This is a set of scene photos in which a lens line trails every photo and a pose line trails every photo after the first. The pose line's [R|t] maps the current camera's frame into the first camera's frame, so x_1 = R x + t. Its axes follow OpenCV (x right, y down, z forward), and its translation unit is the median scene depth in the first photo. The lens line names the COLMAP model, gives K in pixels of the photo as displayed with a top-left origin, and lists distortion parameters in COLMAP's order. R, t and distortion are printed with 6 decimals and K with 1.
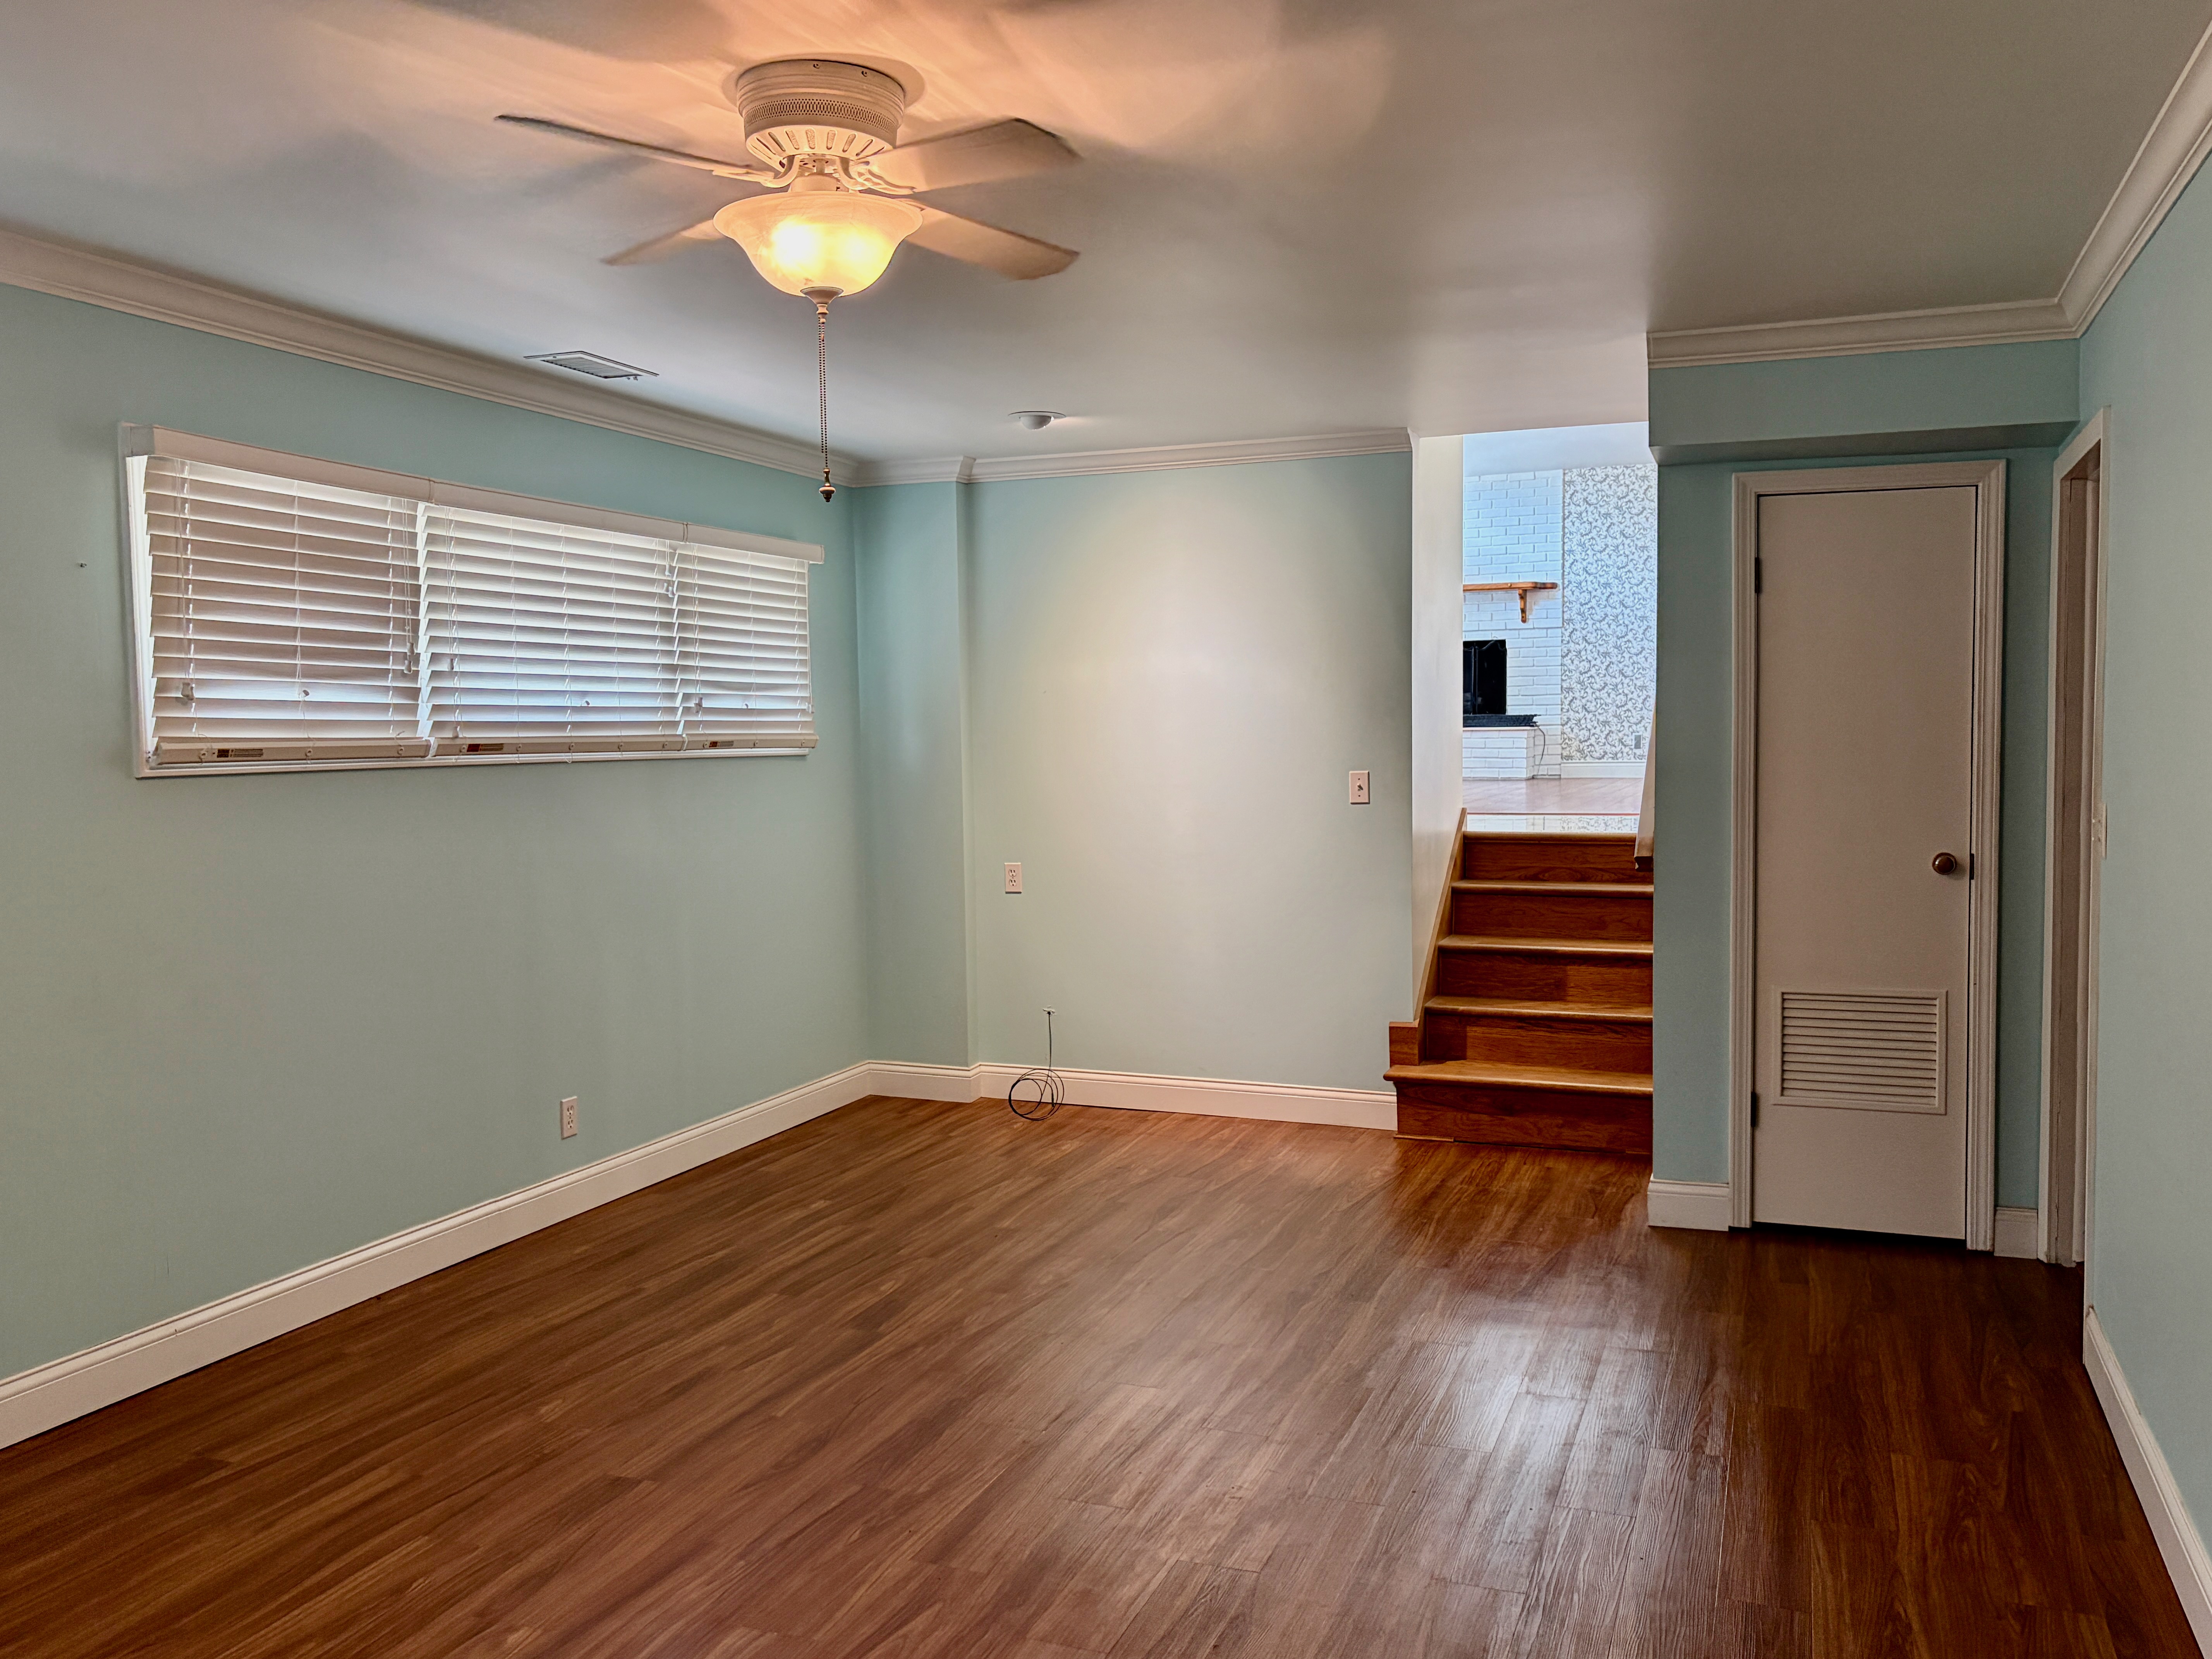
lens RADIAL K [[1820.2, 0, 1095.5], [0, 1820.2, 825.8], [0, 0, 1]] dist [0.007779, -0.007153]
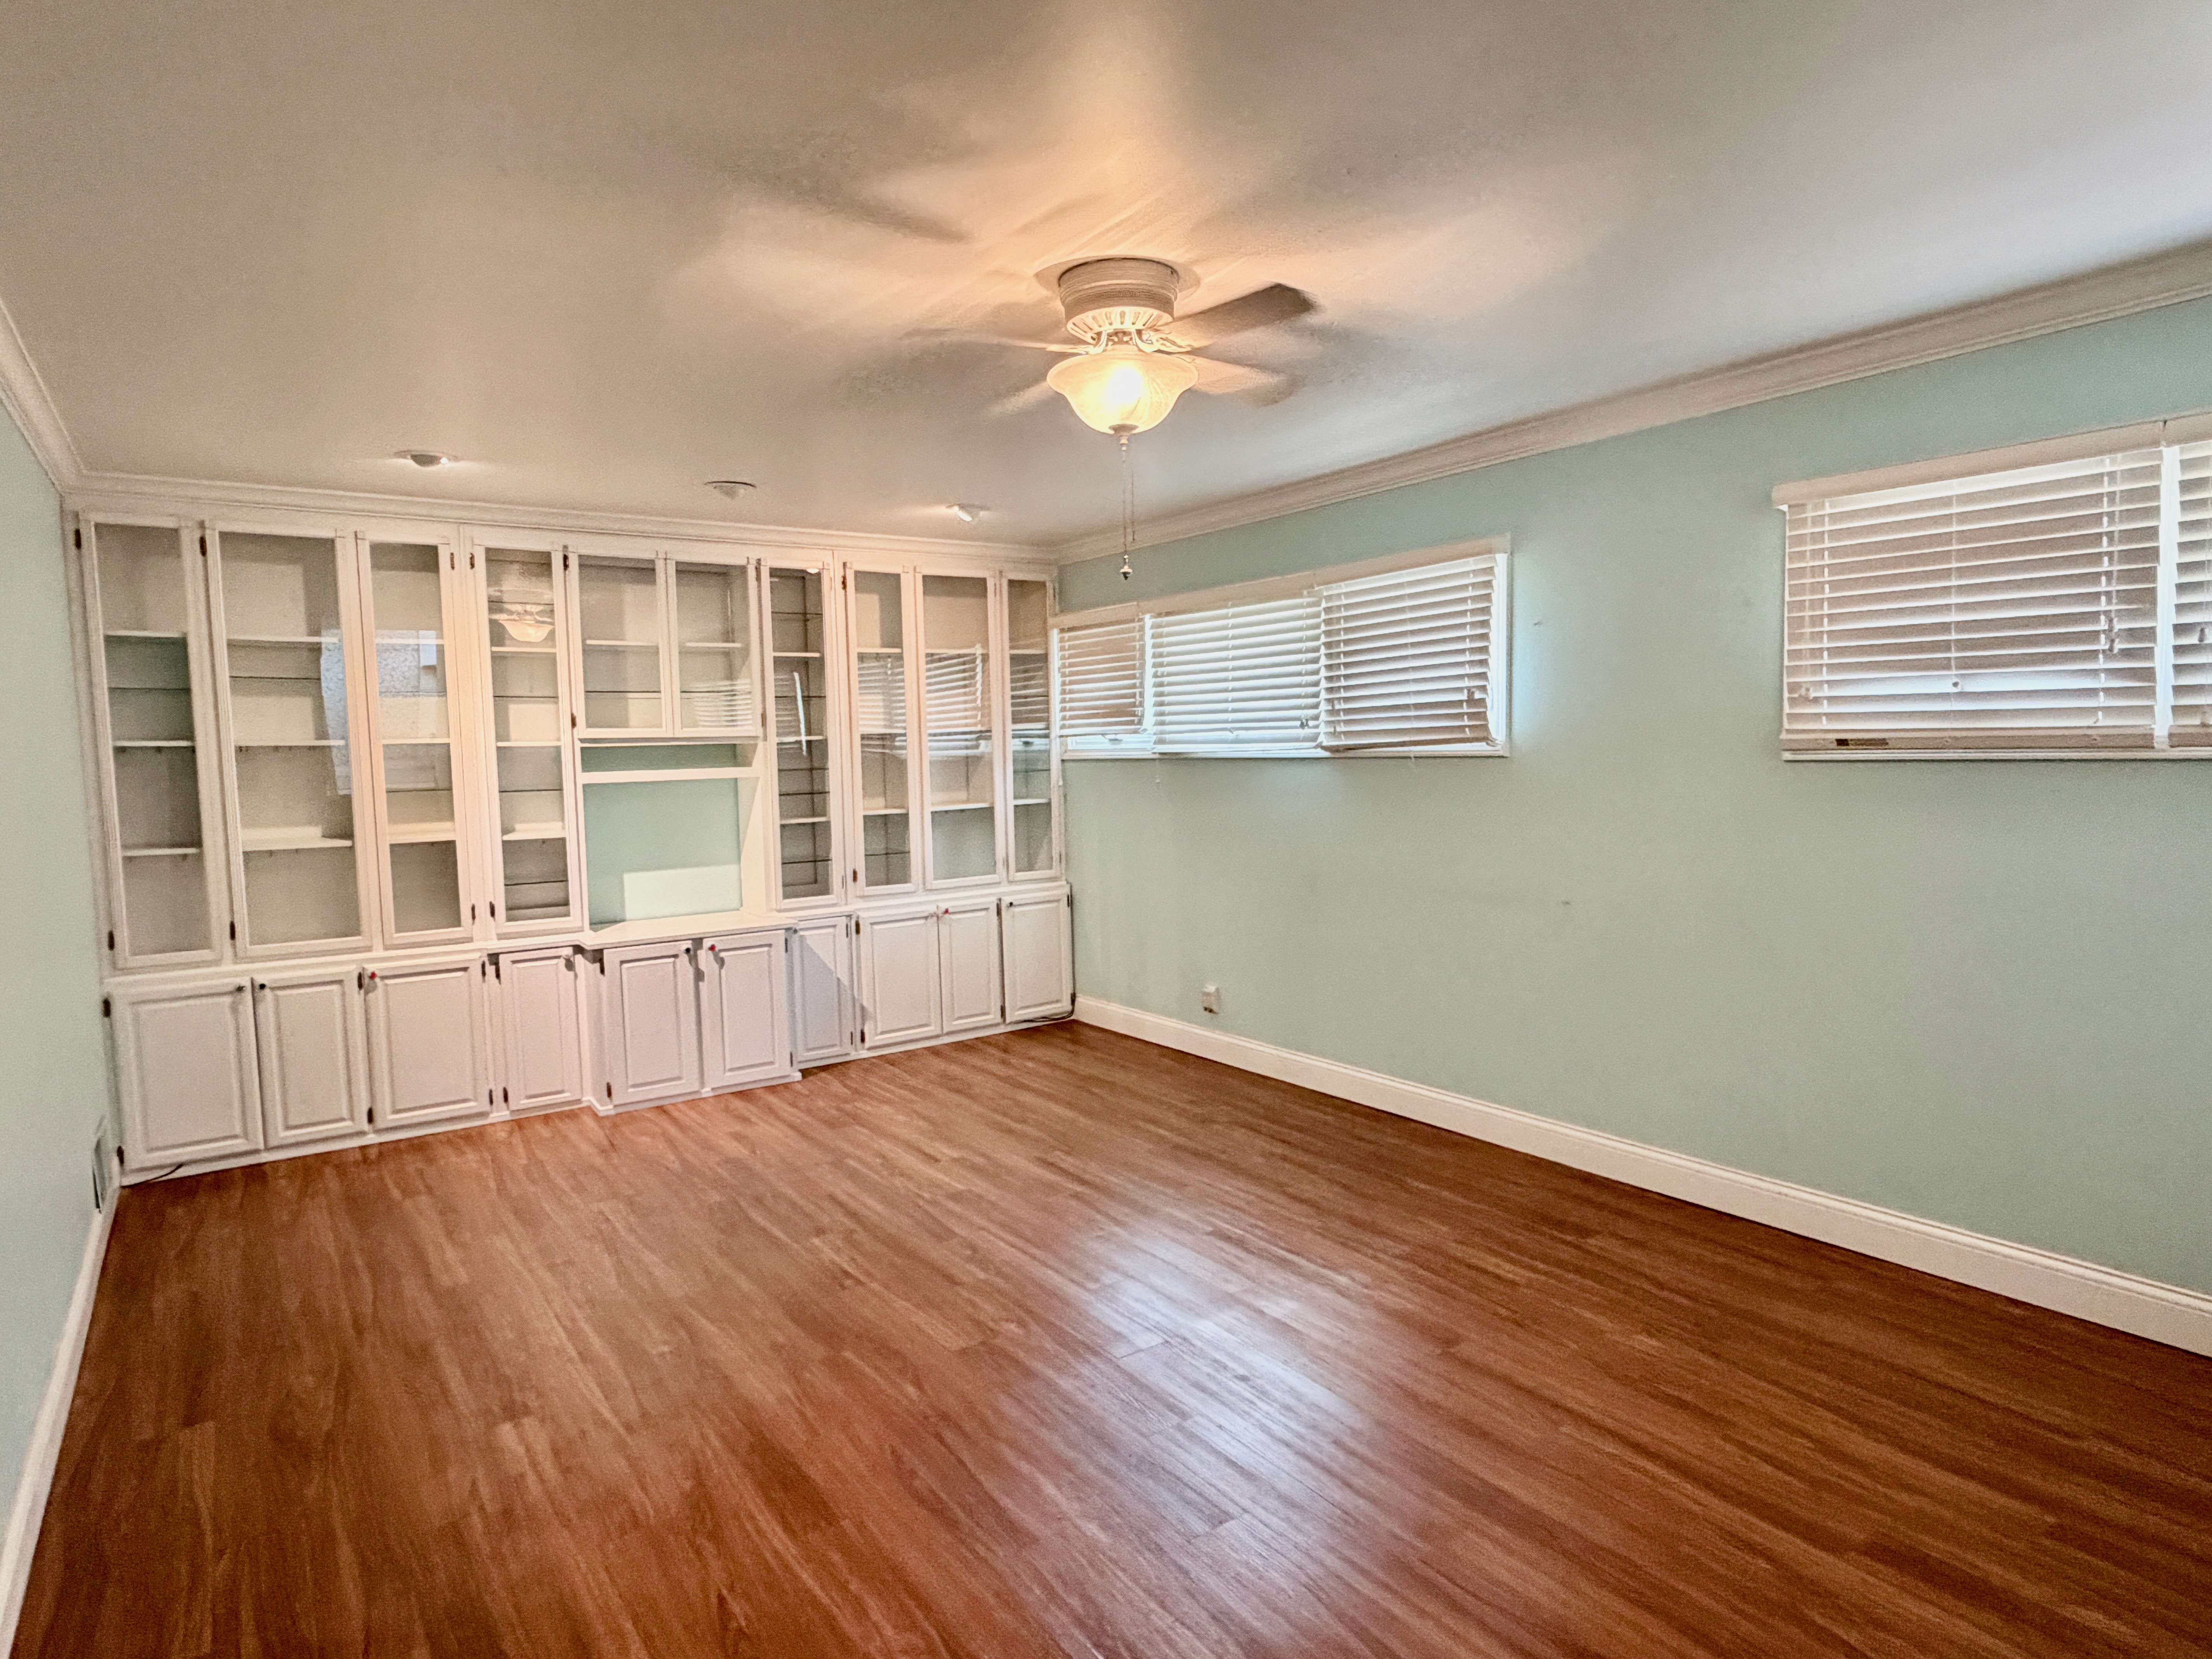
lens RADIAL K [[1247.1, 0, 1102.8], [0, 1247.1, 833.1], [0, 0, 1]] dist [0.002125, 0.004097]
pose [[-0.556505, 0.082857, -0.826702, 0.425701], [-0.016717, 0.993697, 0.110848, -0.058352], [0.830676, 0.075508, -0.551612, 0.976713]]
